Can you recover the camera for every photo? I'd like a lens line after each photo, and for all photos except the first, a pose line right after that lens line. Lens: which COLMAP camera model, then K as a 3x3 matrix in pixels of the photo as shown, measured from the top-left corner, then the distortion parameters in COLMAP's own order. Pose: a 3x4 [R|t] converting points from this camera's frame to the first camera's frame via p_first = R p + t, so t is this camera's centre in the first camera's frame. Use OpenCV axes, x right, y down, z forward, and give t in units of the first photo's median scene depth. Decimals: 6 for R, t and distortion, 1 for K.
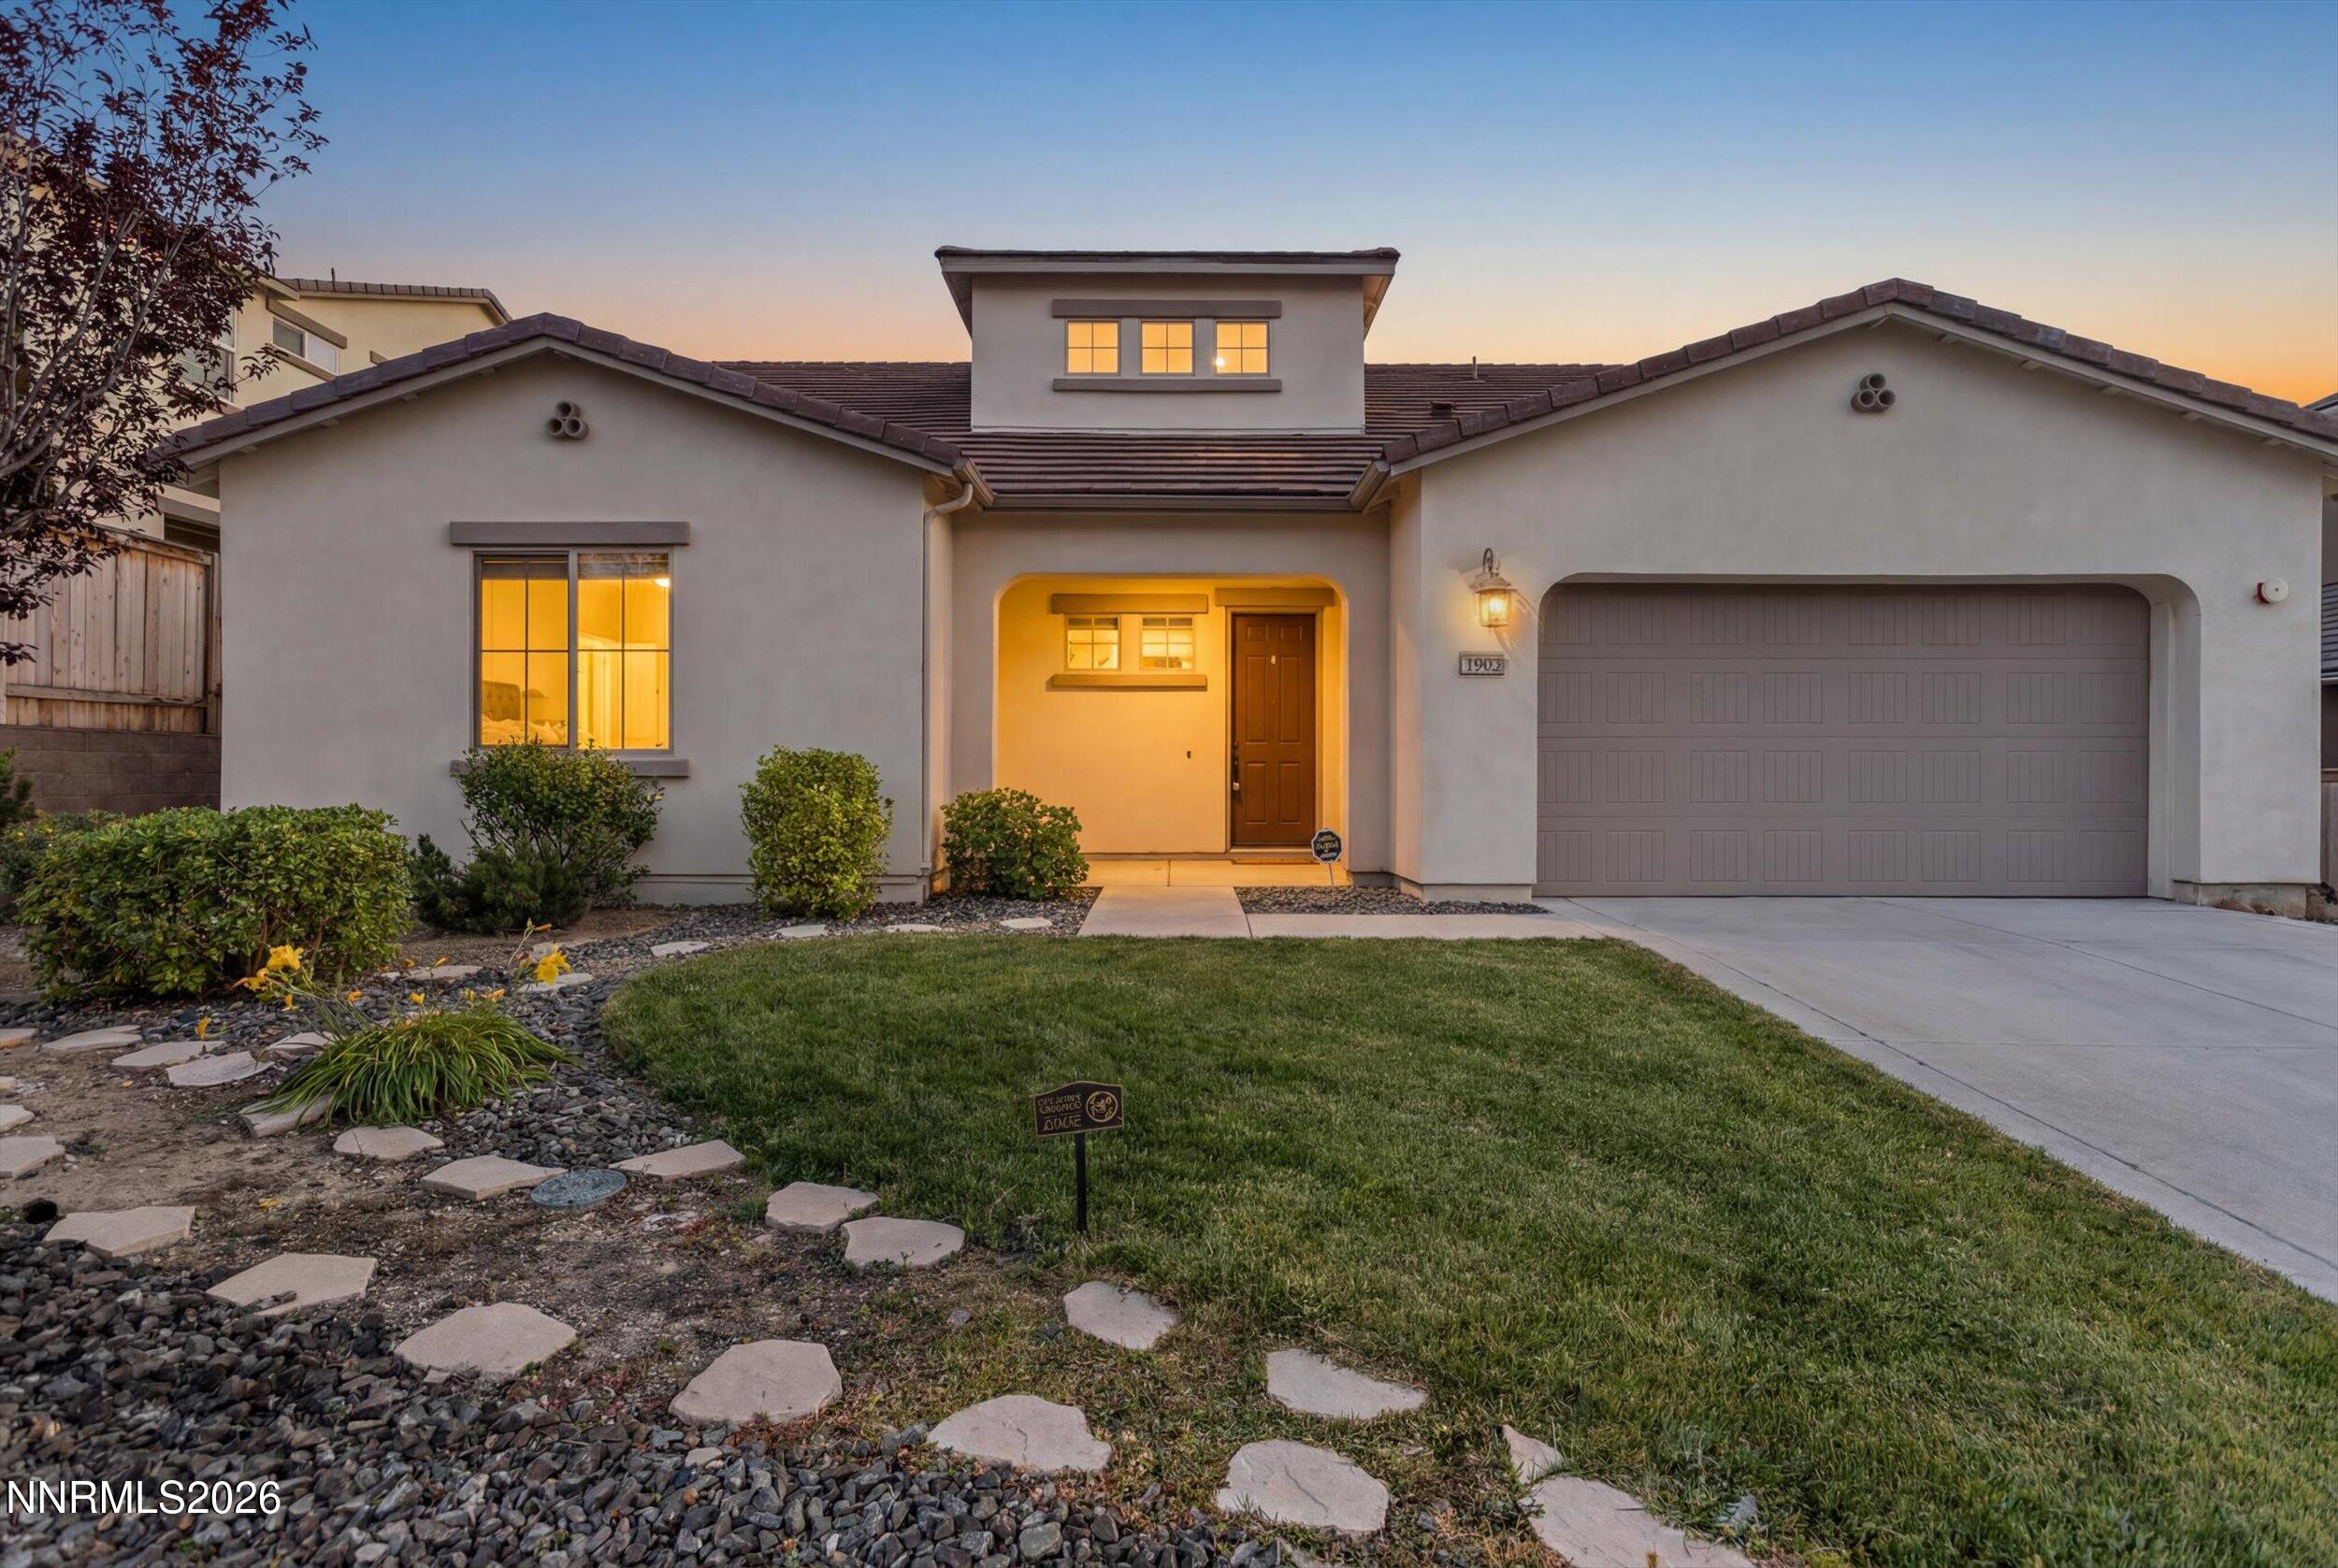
lens RADIAL K [[1035.1, 0, 1169.0], [0, 1035.1, 784.0], [0, 0, 1]] dist [-0.013722, 0.012115]
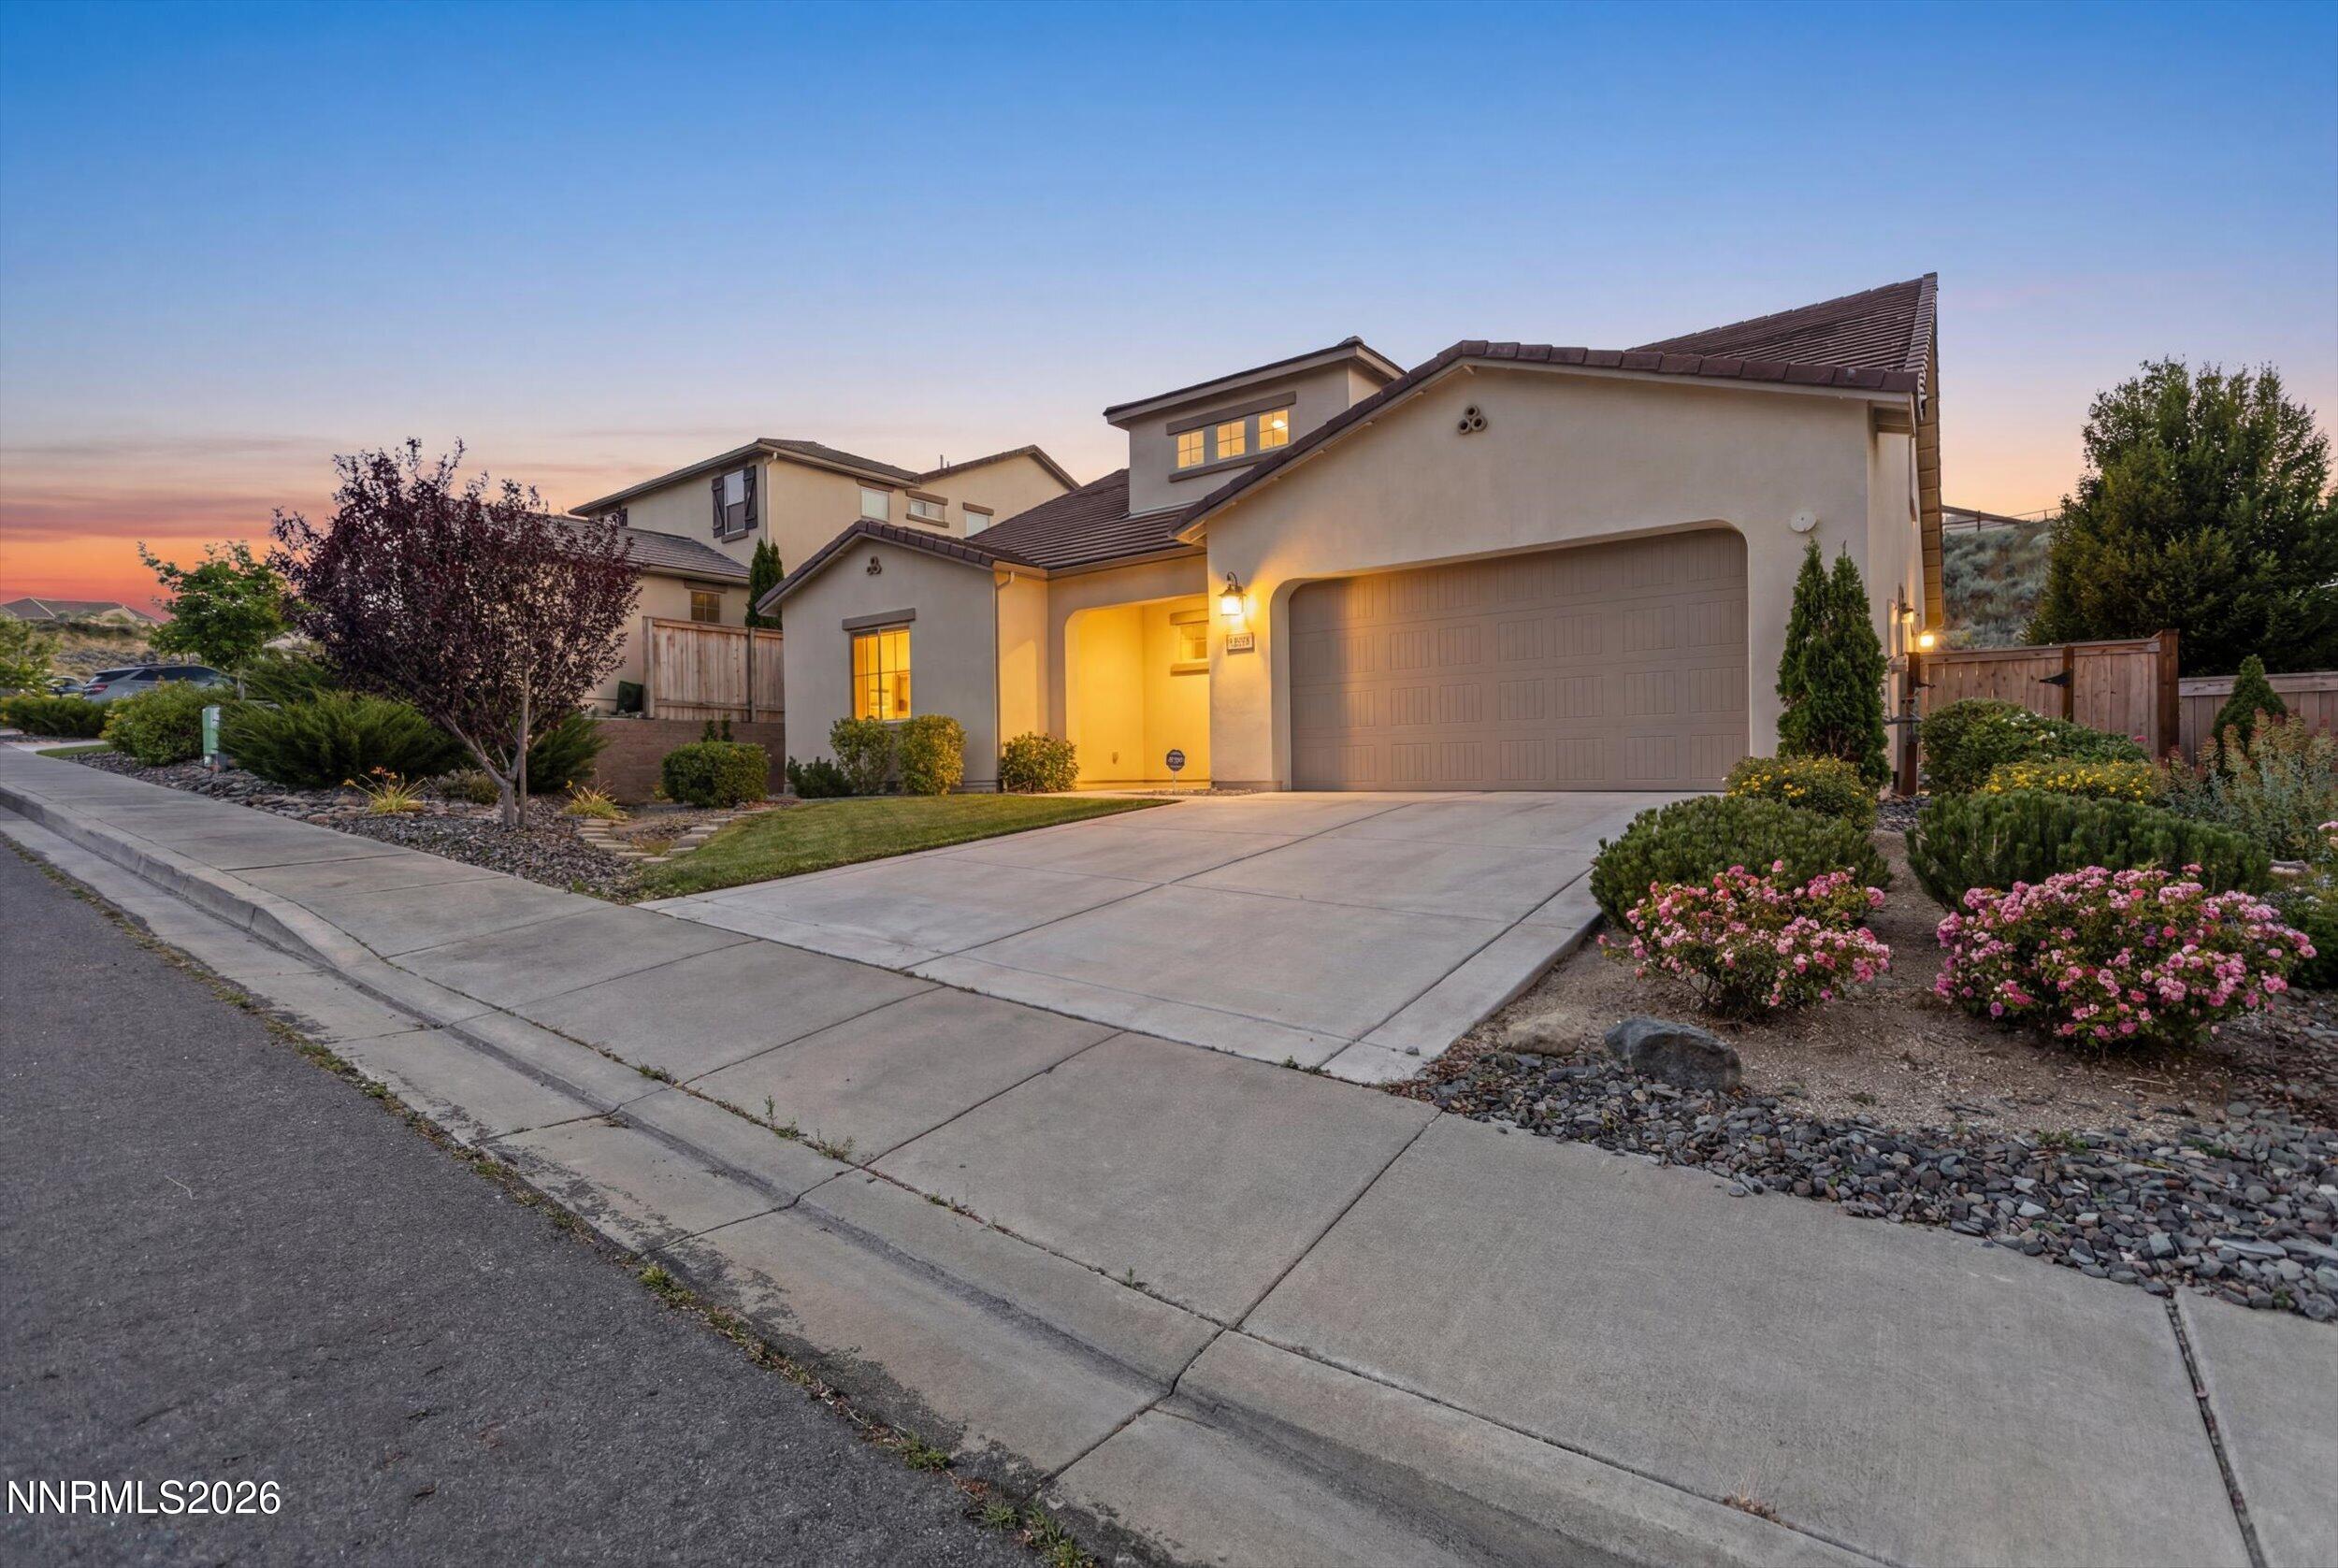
lens RADIAL K [[1040.0, 0, 1162.4], [0, 1040.0, 782.6], [0, 0, 1]] dist [-0.011908, 0.011181]
pose [[0.799331, -0.008035, -0.600838, 0.829449], [0.004623, 0.999963, -0.007223, 0.081620], [0.600873, 0.002996, 0.799339, -0.253451]]
